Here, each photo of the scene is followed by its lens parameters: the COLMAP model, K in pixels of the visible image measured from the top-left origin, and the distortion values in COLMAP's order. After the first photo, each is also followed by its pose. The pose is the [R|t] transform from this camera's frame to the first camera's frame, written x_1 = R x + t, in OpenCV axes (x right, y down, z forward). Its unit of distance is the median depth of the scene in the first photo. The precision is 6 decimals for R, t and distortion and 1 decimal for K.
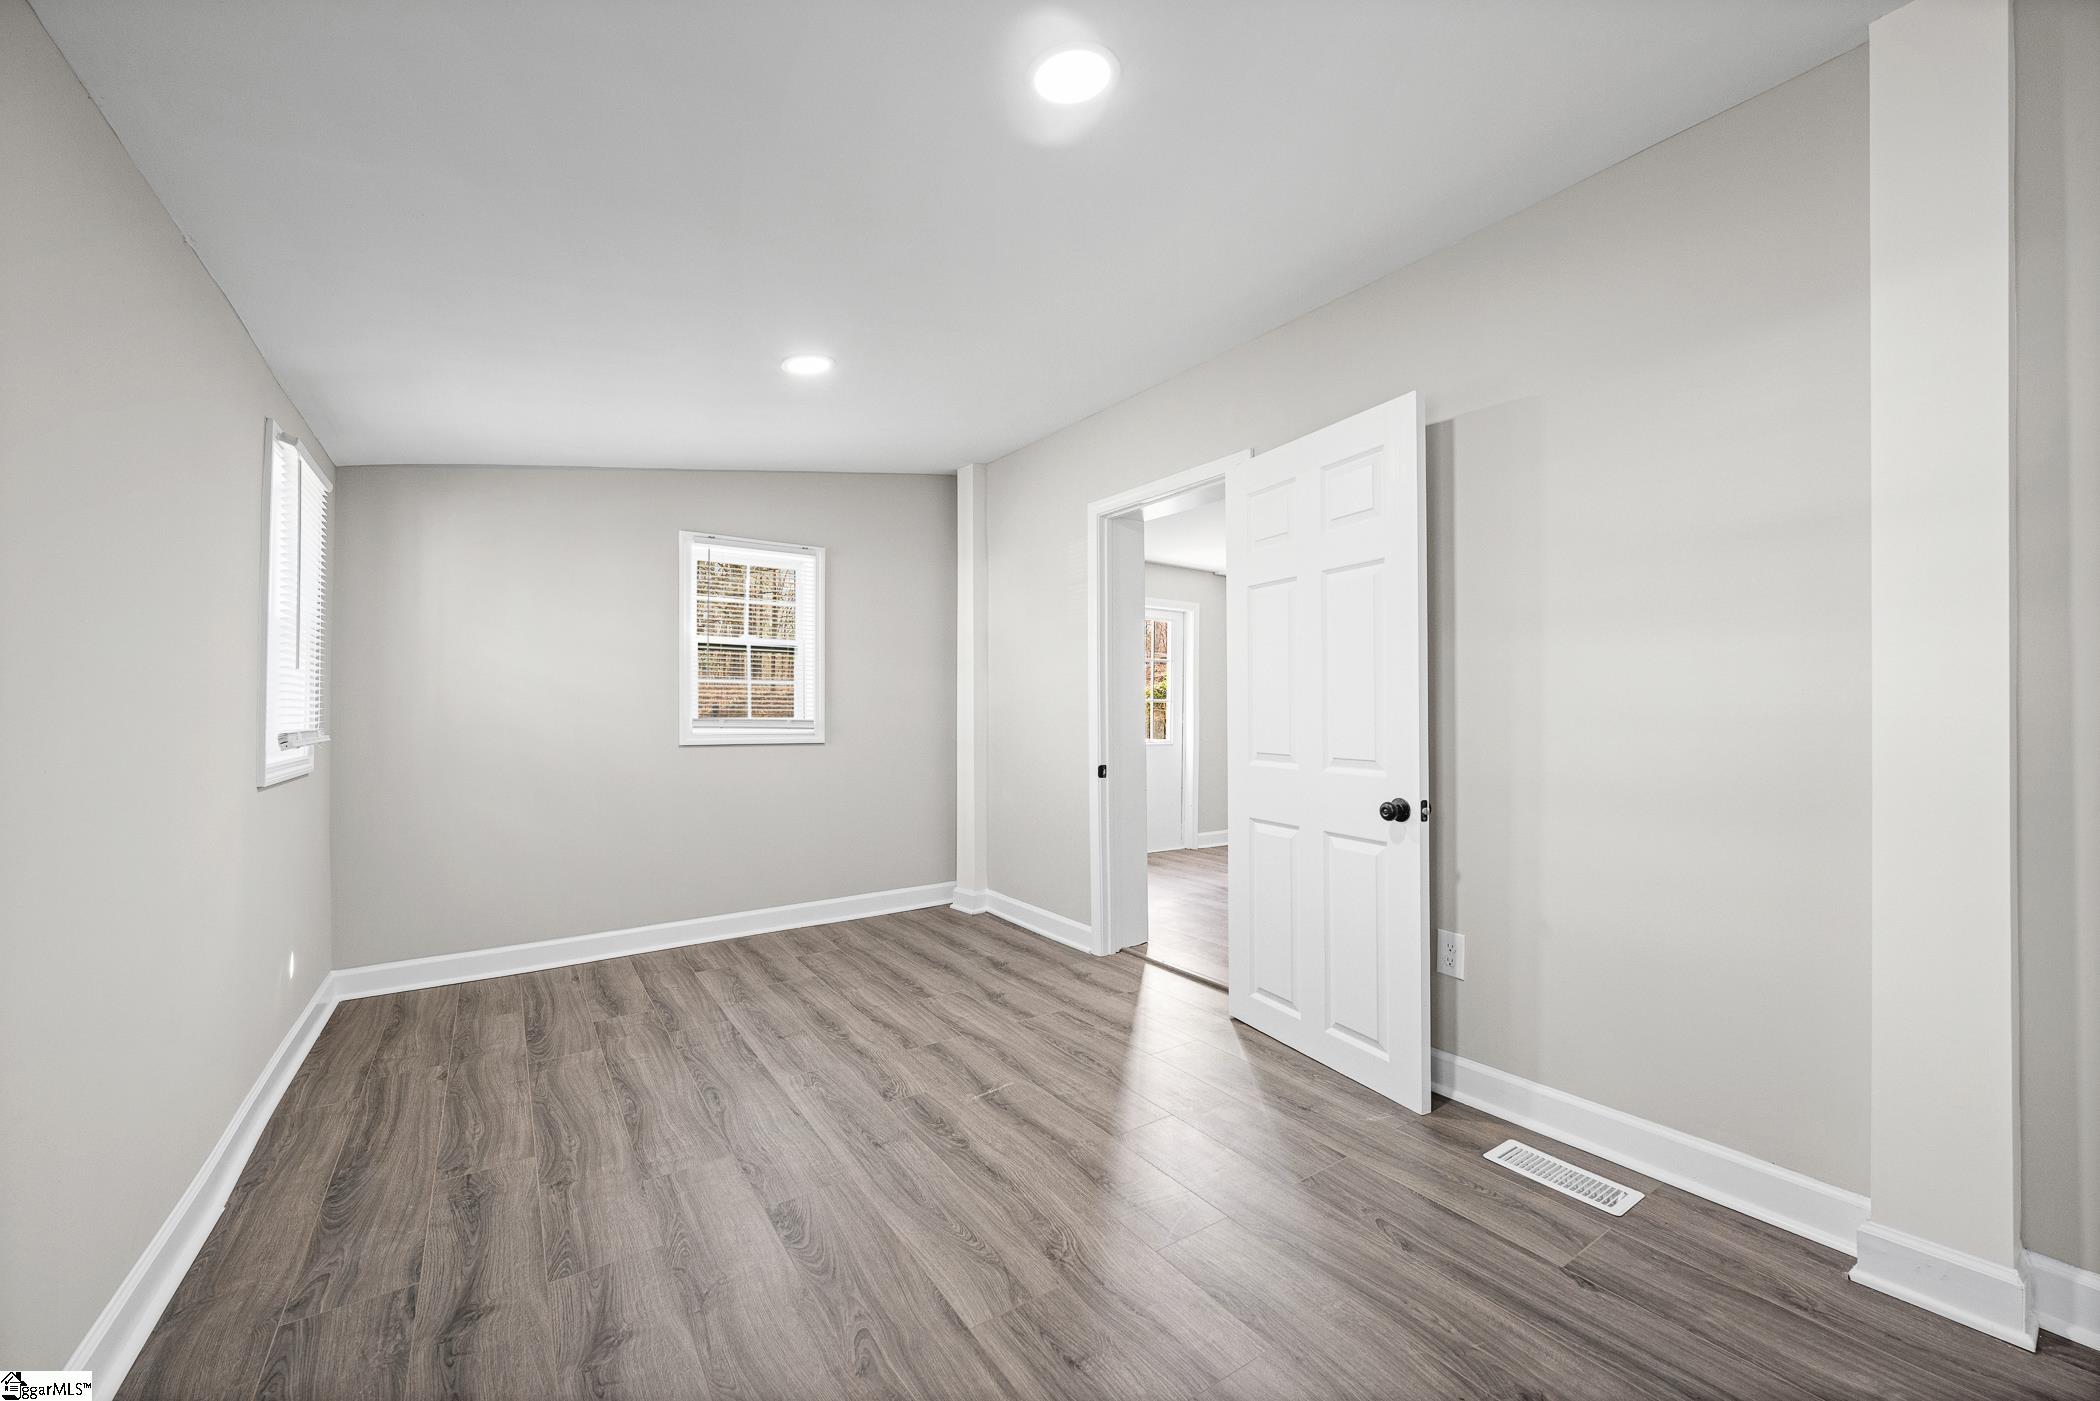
lens RADIAL K [[839.6, 0, 1039.9], [0, 839.6, 712.7], [0, 0, 1]] dist [-0.001494, -0.000079]
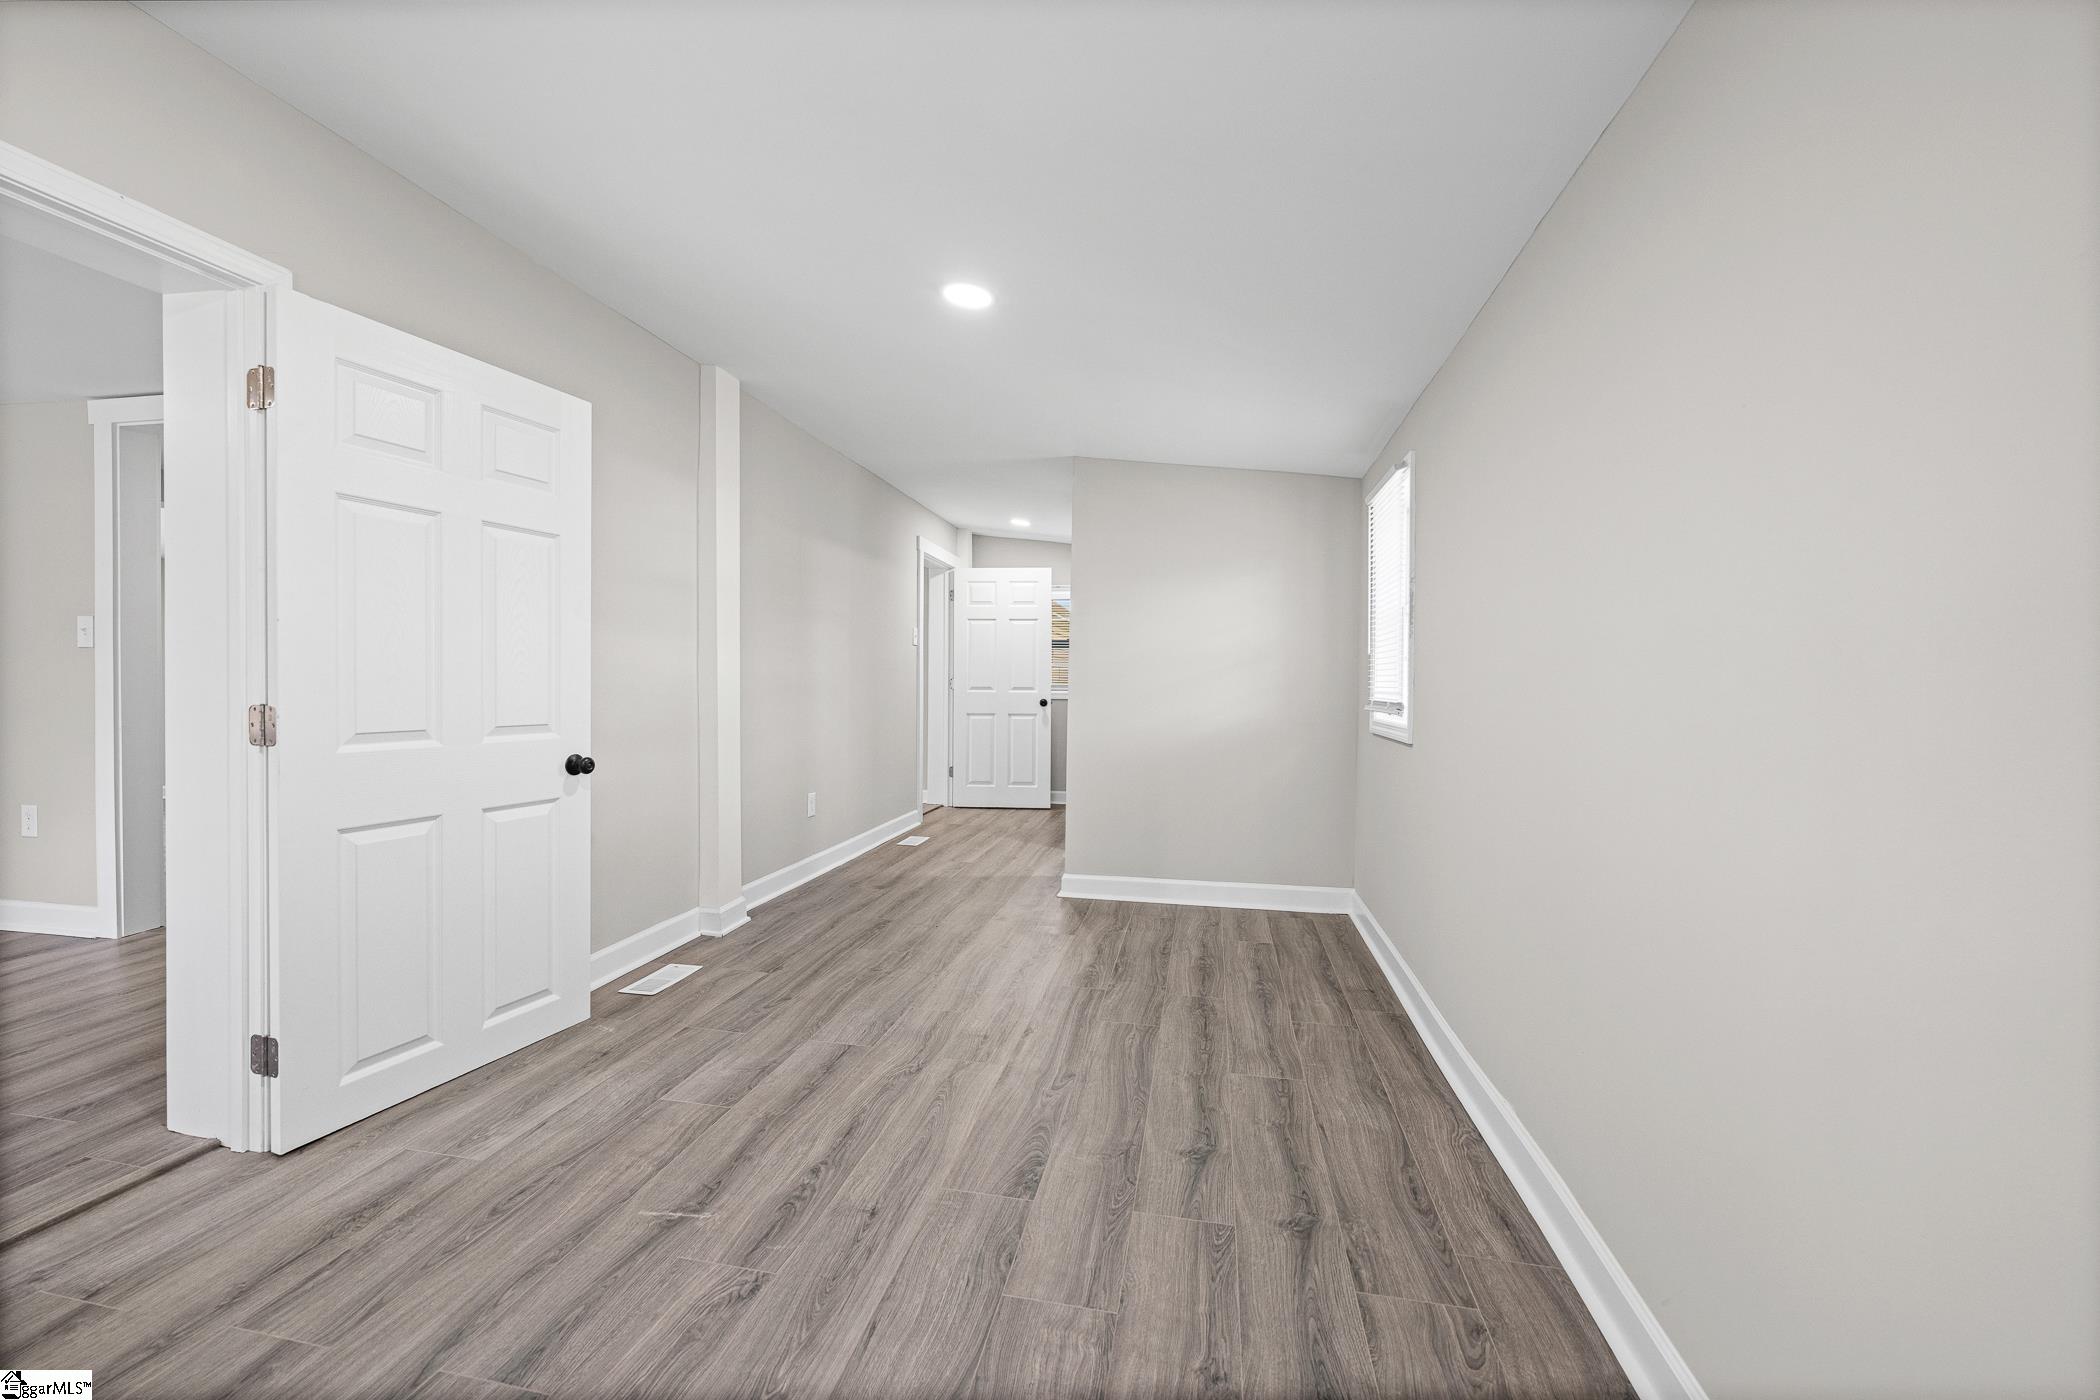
lens RADIAL K [[825.6, 0, 1050.0], [0, 825.6, 700.0], [0, 0, 1]] dist [-0.000164, 0.000025]
pose [[-0.718074, -0.014868, 0.695808, -1.032557], [-0.001457, 0.999802, 0.019860, 0.005091], [-0.695965, 0.013247, -0.717953, 1.731435]]
